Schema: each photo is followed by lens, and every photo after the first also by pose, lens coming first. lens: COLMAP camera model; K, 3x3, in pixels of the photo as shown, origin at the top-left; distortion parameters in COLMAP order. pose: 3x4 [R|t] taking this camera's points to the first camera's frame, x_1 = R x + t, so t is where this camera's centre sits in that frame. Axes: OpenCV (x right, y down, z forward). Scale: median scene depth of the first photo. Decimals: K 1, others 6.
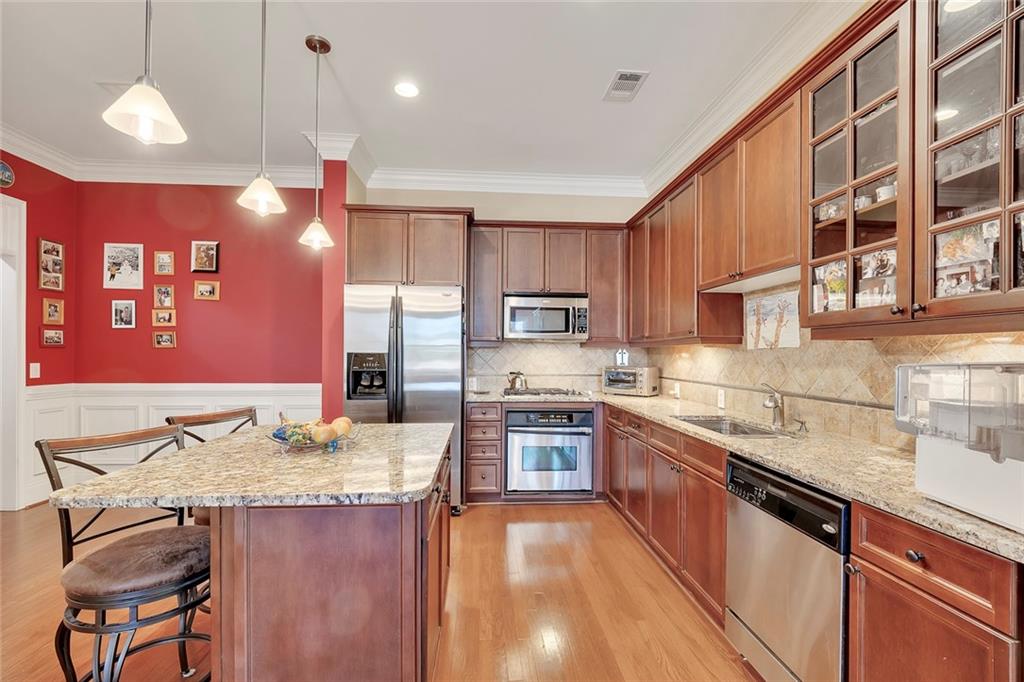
lens RADIAL K [[444.8, 0, 510.9], [0, 444.8, 352.4], [0, 0, 1]] dist [-0.003107, -0.000470]
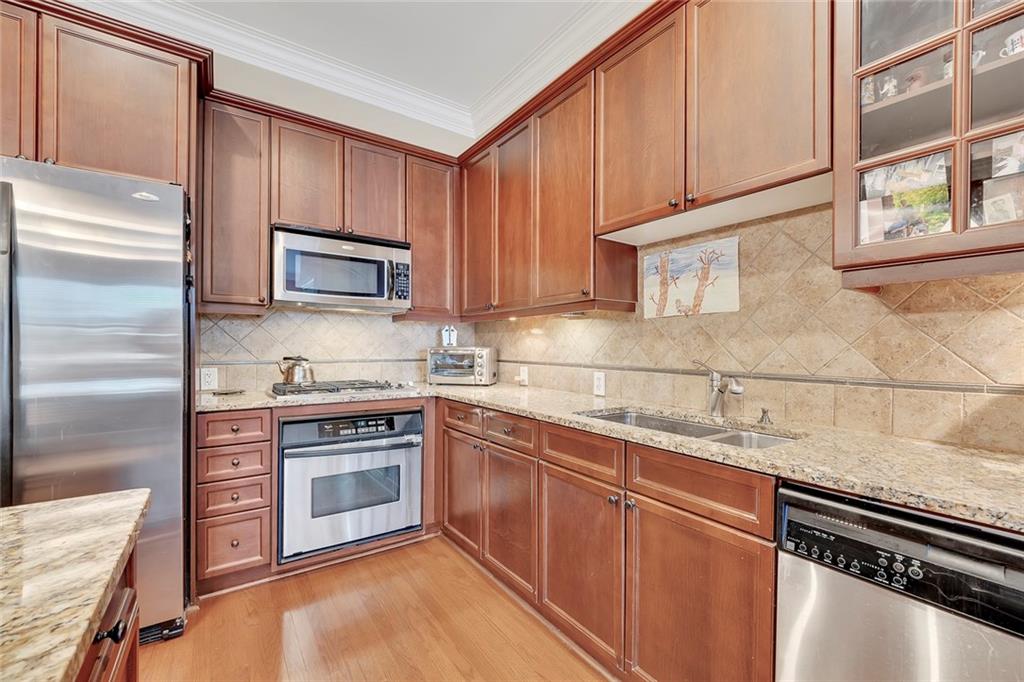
lens RADIAL K [[427.4, 0, 513.5], [0, 427.4, 346.6], [0, 0, 1]] dist [0.002770, -0.001500]
pose [[0.859662, -0.003730, 0.510850, -0.034456], [-0.000484, 0.999967, 0.008116, 0.027204], [-0.510863, -0.007224, 0.859632, 0.358025]]
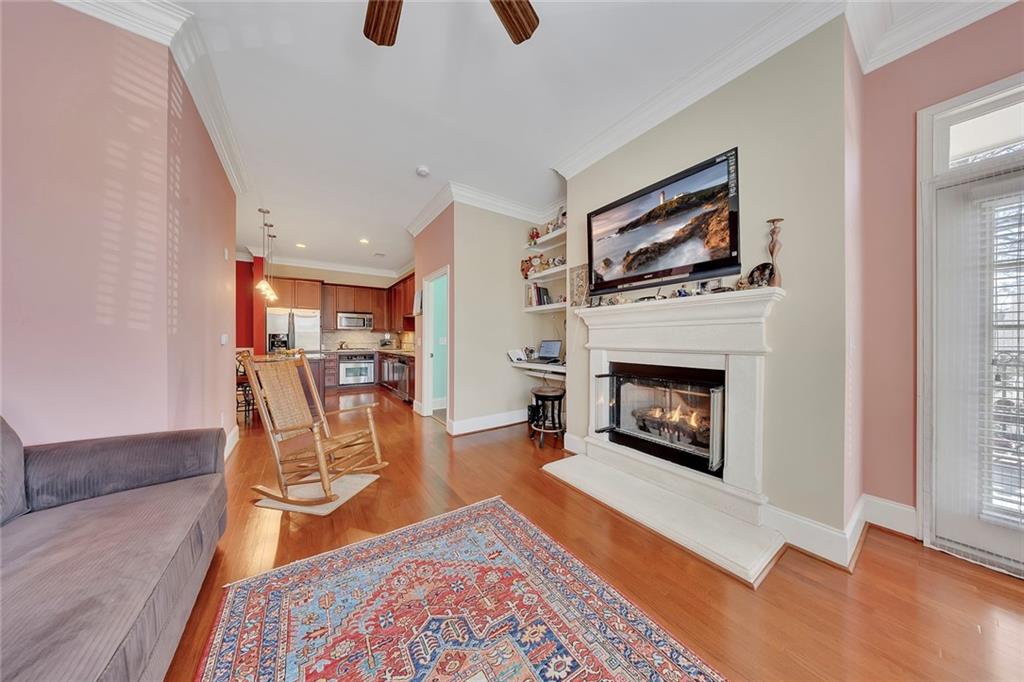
lens RADIAL K [[298.5, 0, 515.0], [0, 298.5, 338.1], [0, 0, 1]] dist [-0.001145, -0.000046]
pose [[0.853778, -0.005624, 0.520607, -0.040125], [0.004652, 0.999984, 0.003175, 0.025355], [-0.520616, -0.000289, 0.853791, -1.122443]]
